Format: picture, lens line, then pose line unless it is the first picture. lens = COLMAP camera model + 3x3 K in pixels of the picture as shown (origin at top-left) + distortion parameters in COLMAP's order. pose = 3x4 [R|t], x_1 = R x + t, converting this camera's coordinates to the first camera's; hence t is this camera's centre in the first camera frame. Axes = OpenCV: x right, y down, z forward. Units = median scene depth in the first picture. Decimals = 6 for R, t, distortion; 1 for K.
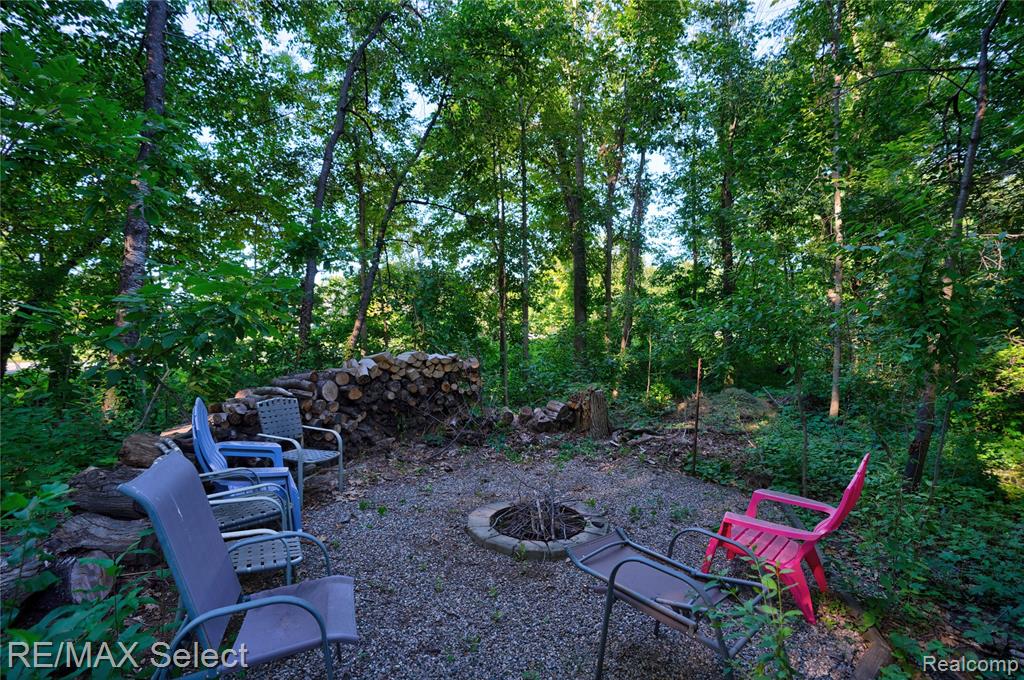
lens RADIAL K [[475.7, 0, 511.9], [0, 475.7, 341.4], [0, 0, 1]] dist [-0.043933, 0.009912]
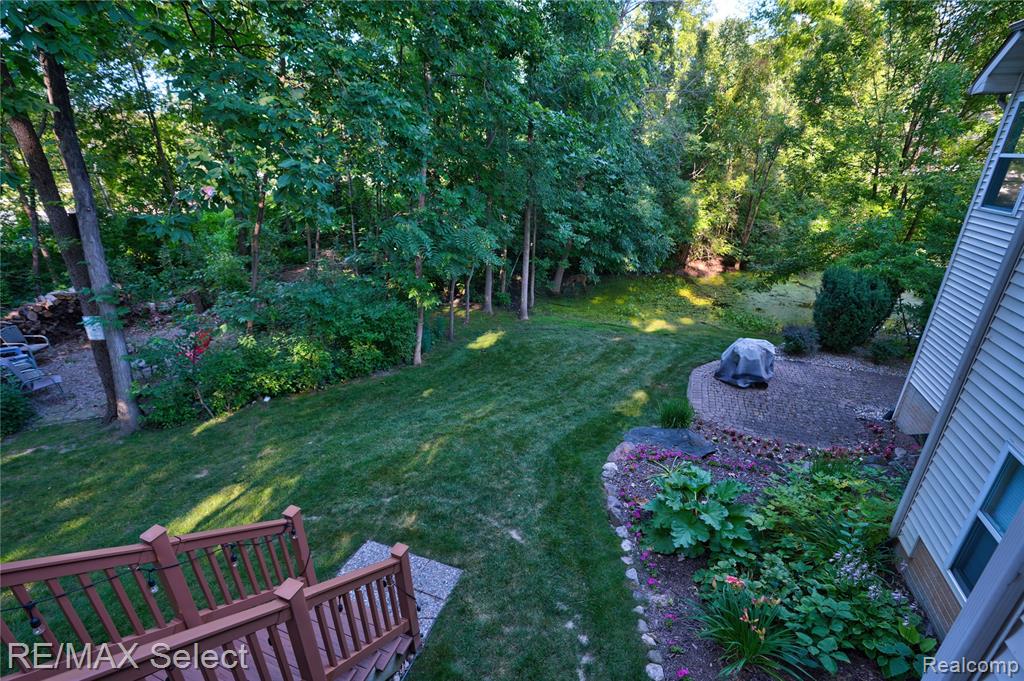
lens RADIAL K [[451.1, 0, 513.7], [0, 451.1, 341.8], [0, 0, 1]] dist [-0.004693, -0.000278]
pose [[0.892884, -0.178951, 0.413200, 0.768926], [0.008299, 0.924023, 0.382247, -0.594447], [-0.450209, -0.337873, 0.826531, -1.862409]]
